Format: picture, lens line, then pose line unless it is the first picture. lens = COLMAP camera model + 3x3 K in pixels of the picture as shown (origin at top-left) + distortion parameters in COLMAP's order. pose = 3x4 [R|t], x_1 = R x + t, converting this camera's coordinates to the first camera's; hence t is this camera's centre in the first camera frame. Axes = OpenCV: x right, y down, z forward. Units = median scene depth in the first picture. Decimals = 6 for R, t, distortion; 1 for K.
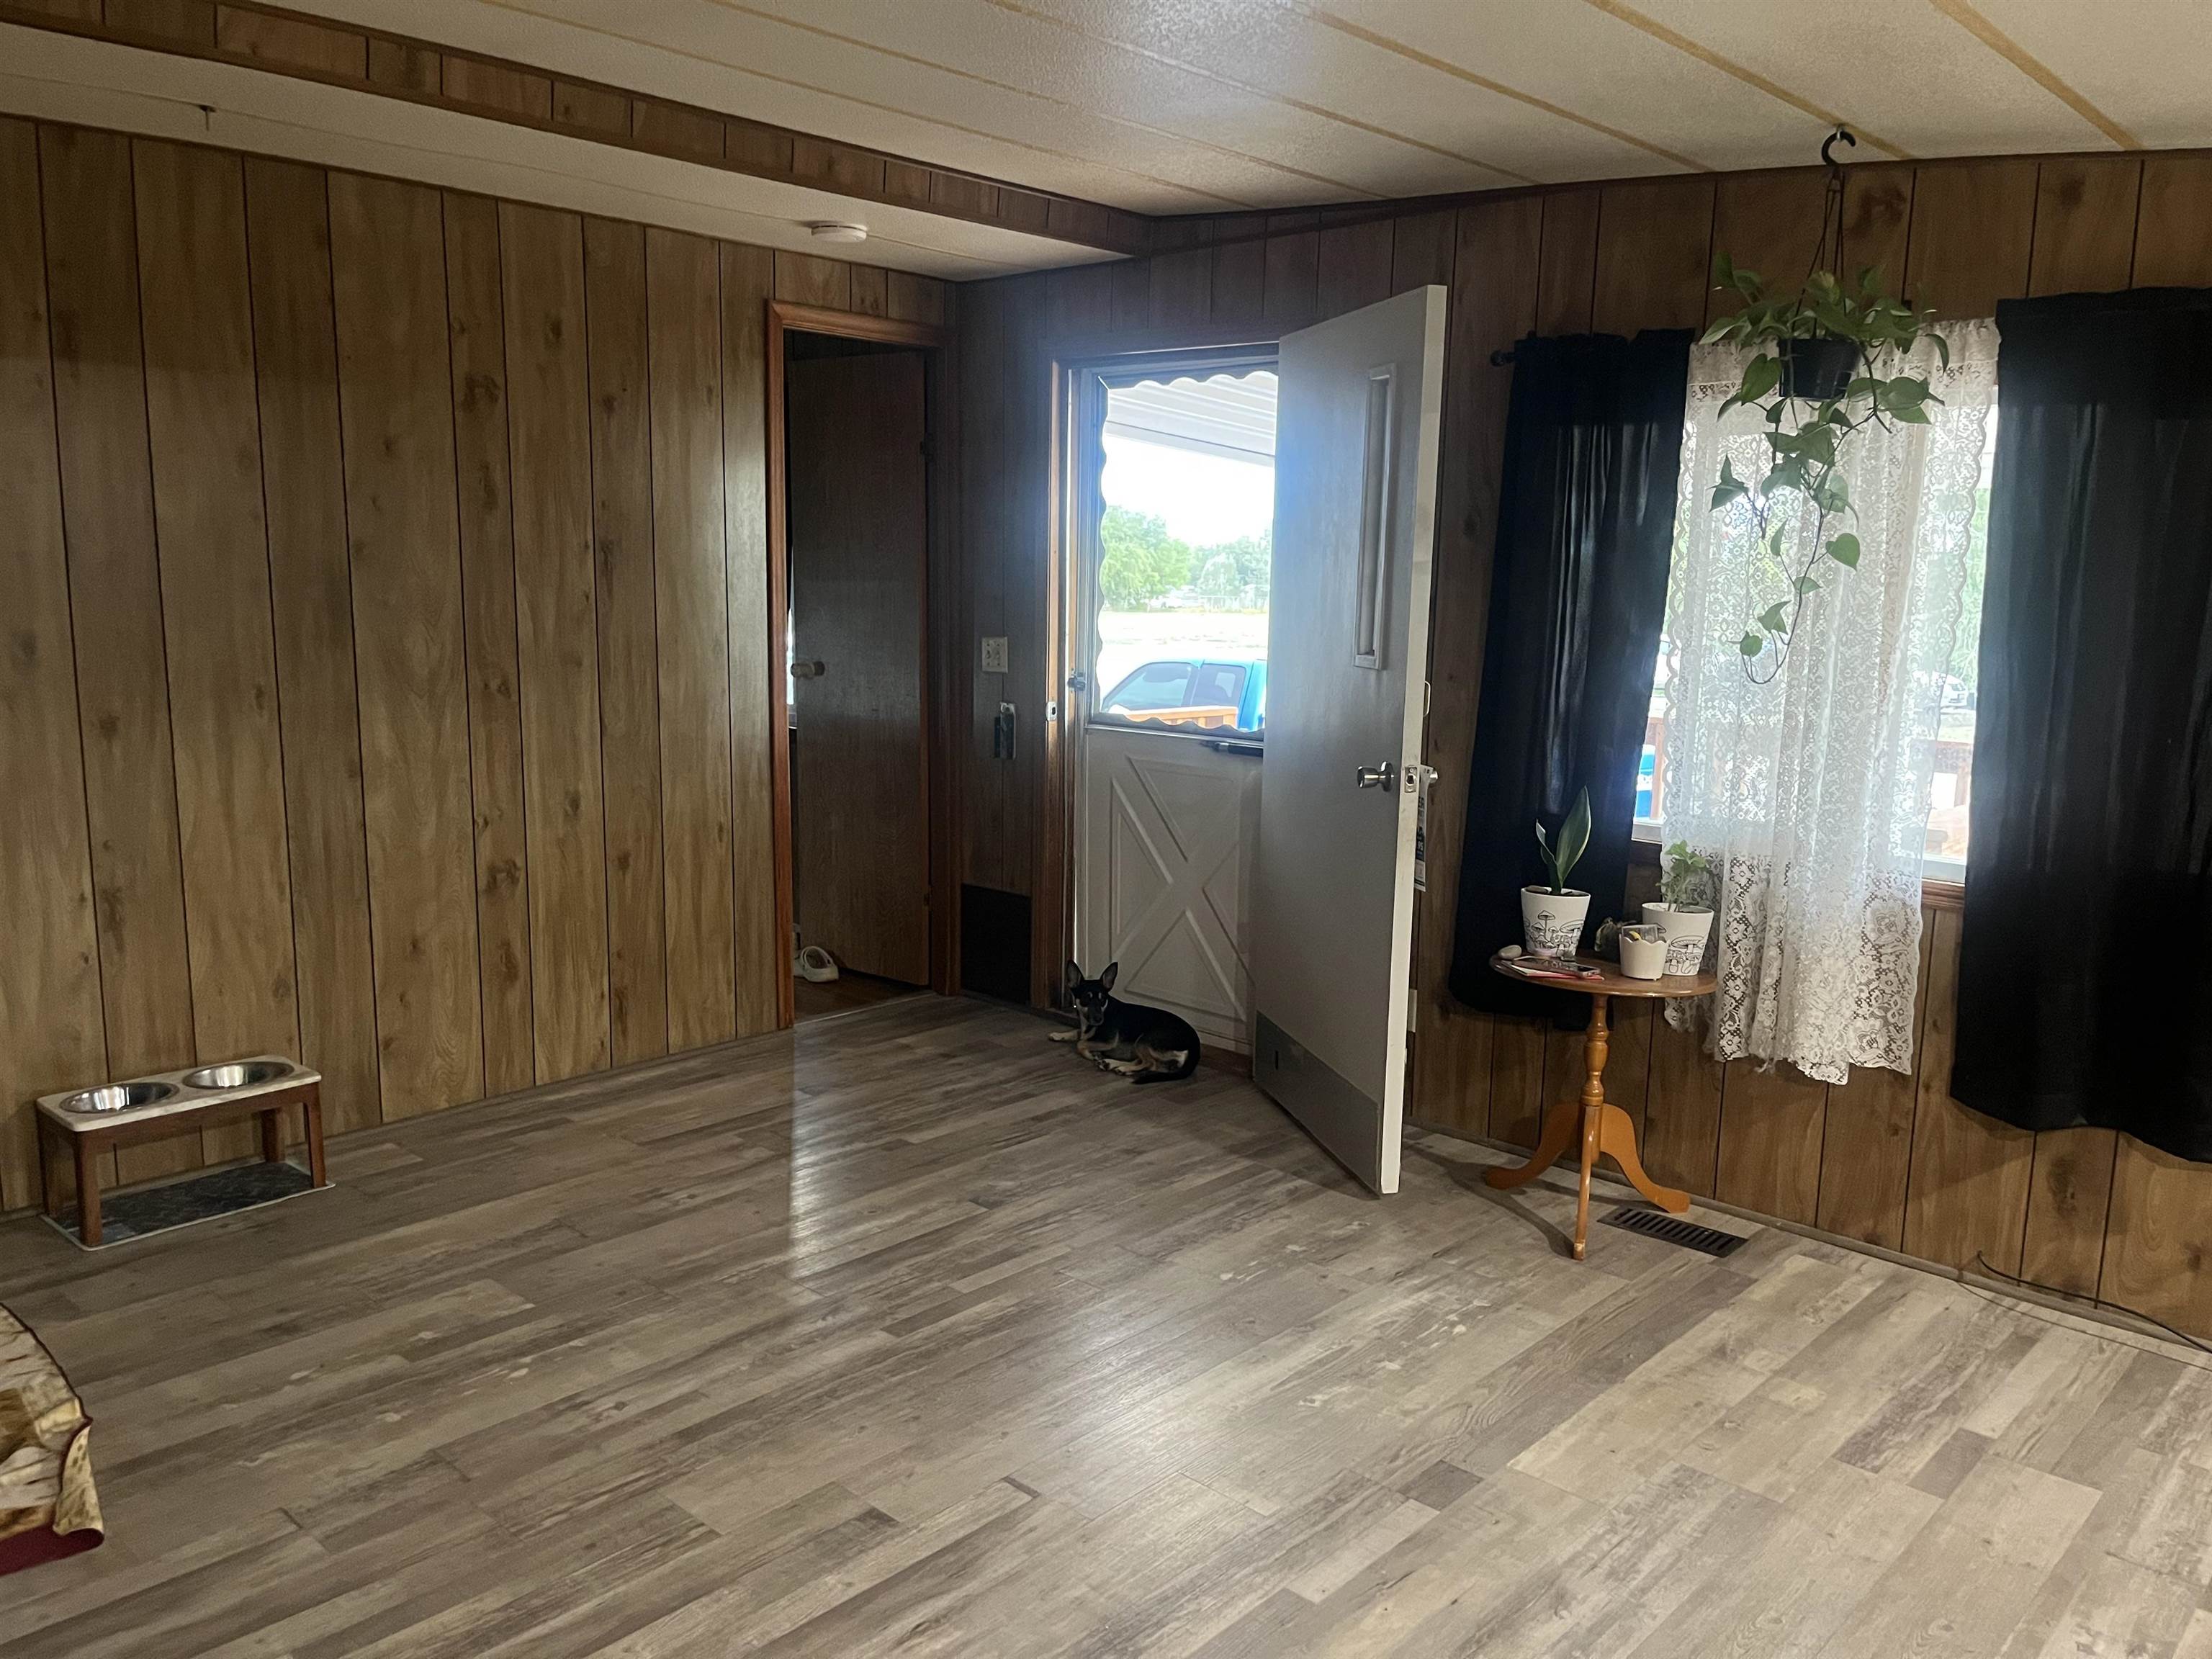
lens RADIAL K [[1677.0, 0, 1111.0], [0, 1677.0, 827.5], [0, 0, 1]] dist [0.065104, -0.087866]
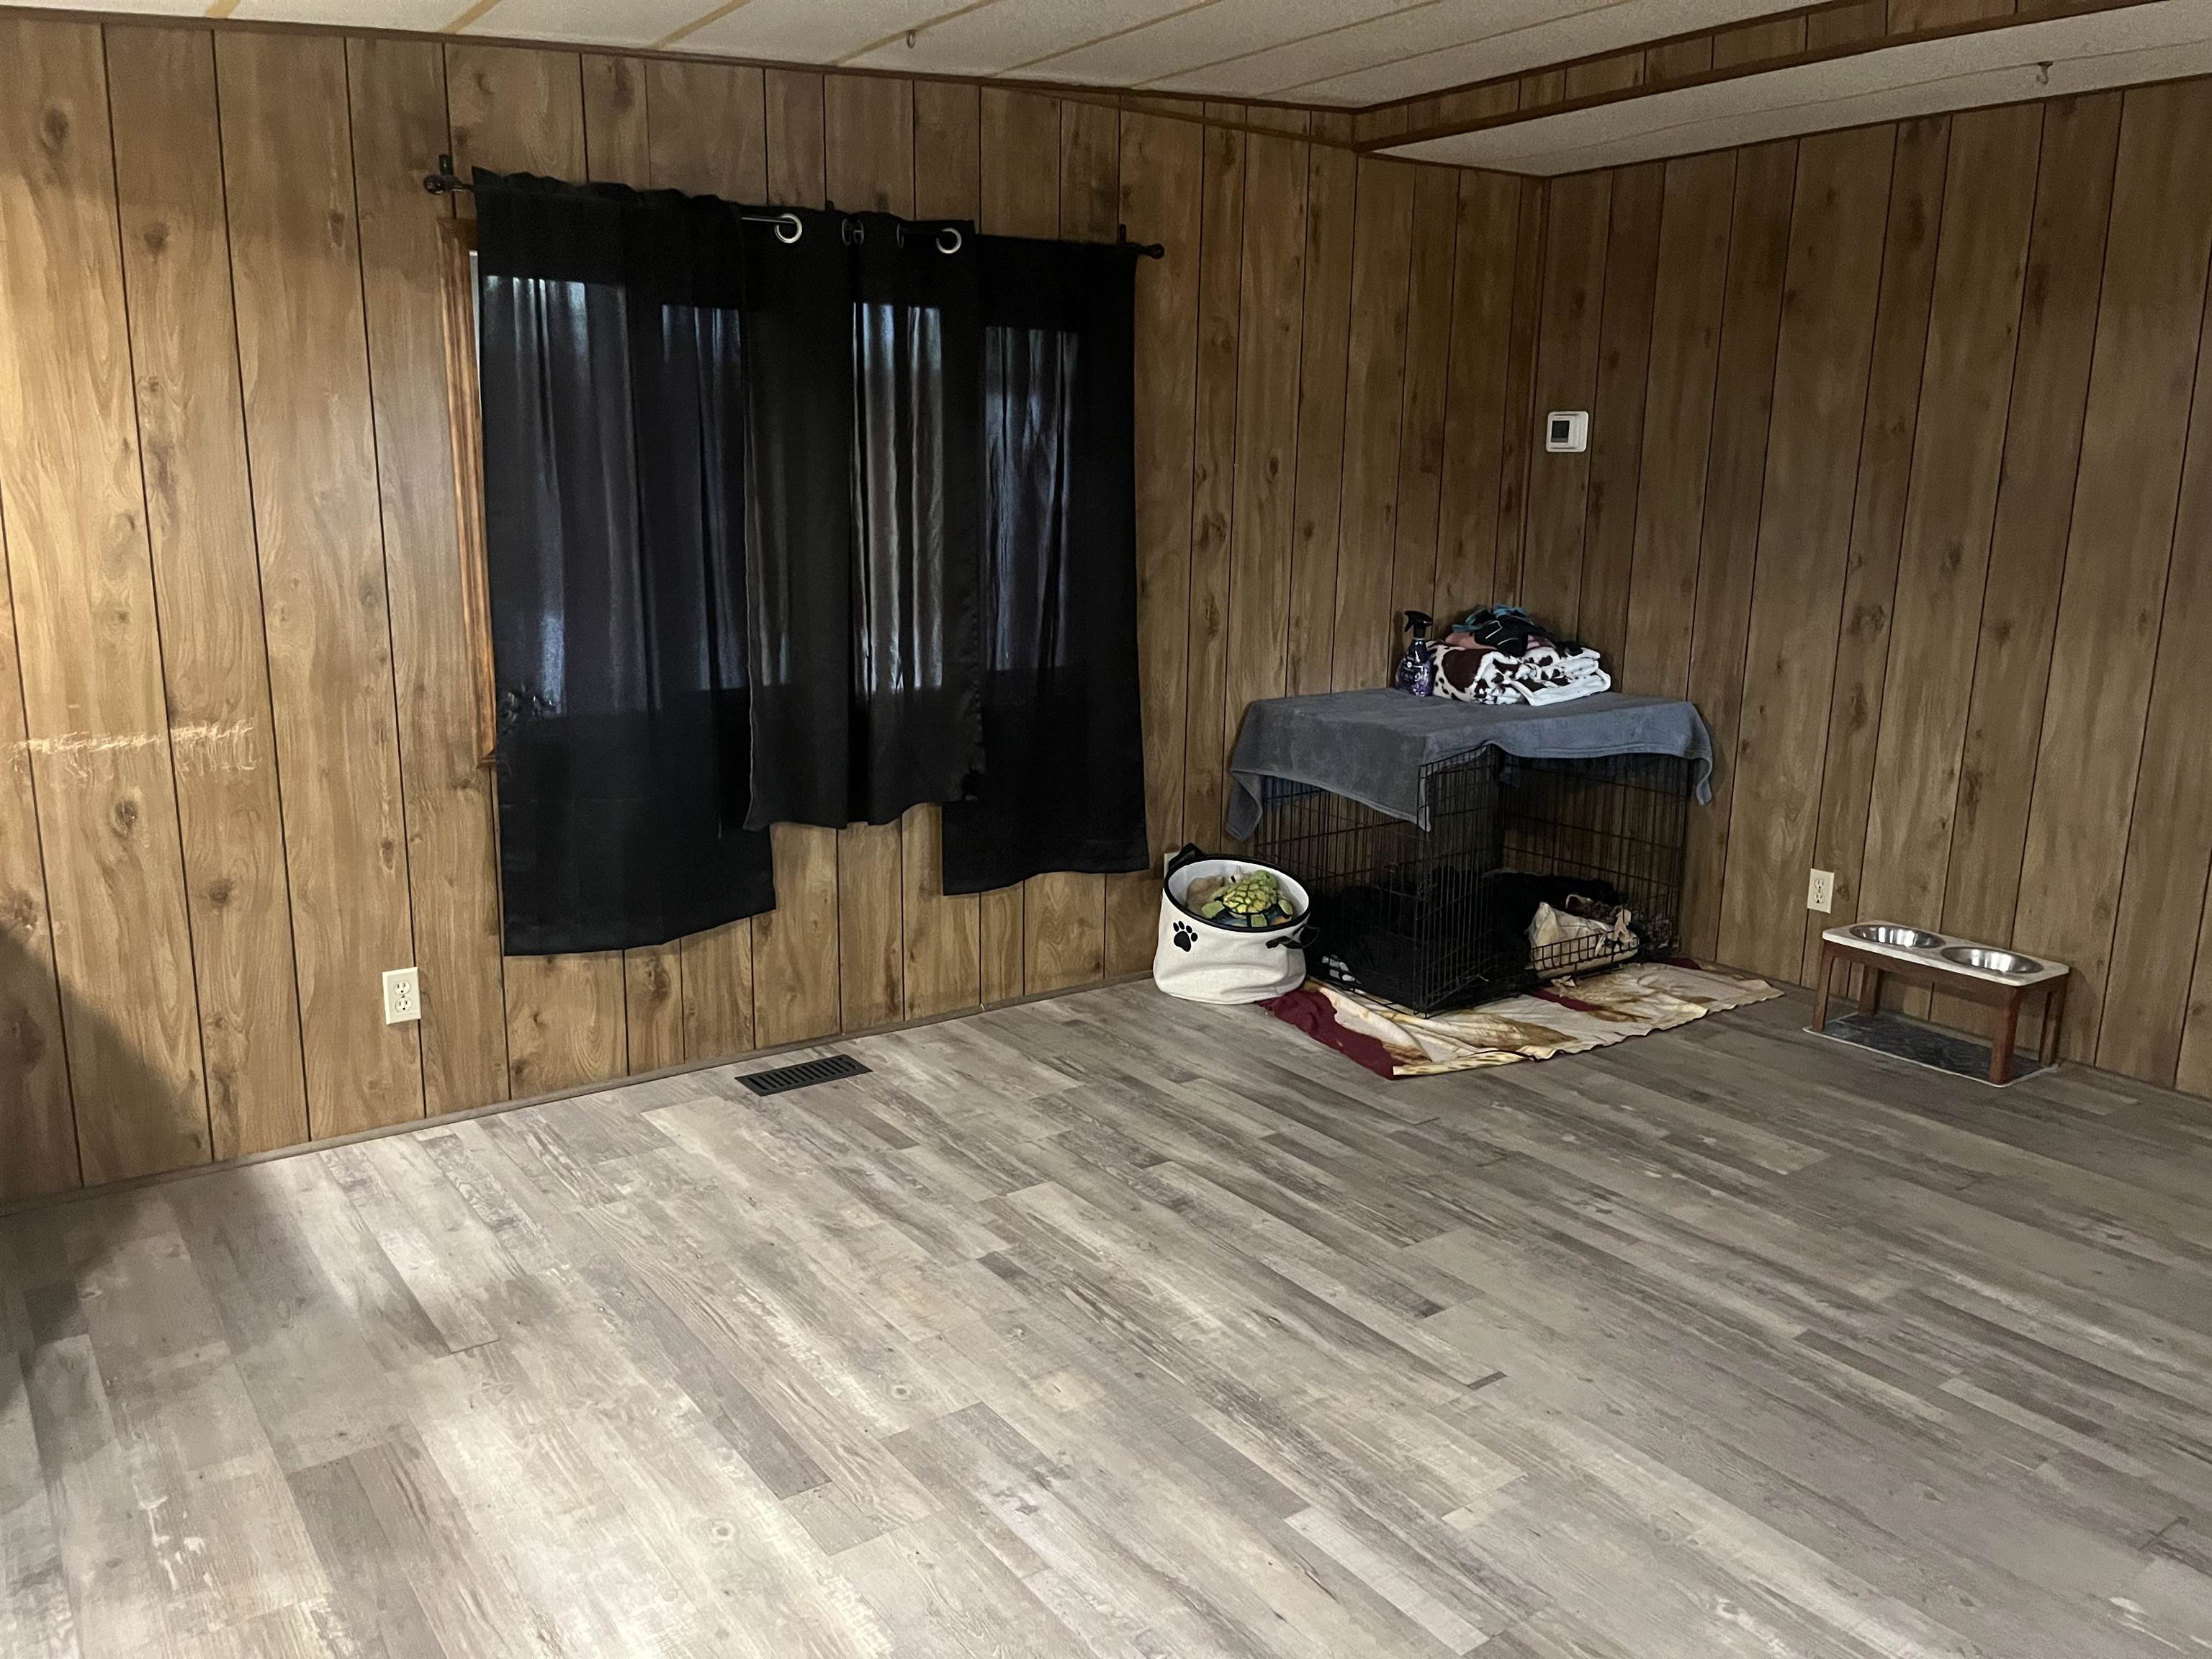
lens RADIAL K [[1677.0, 0, 1111.0], [0, 1677.0, 827.5], [0, 0, 1]] dist [0.065104, -0.087866]
pose [[-0.191986, 0.187497, -0.963320, 0.764564], [-0.171979, 0.959964, 0.221118, -0.096619], [0.966211, 0.208122, -0.152054, 0.732366]]
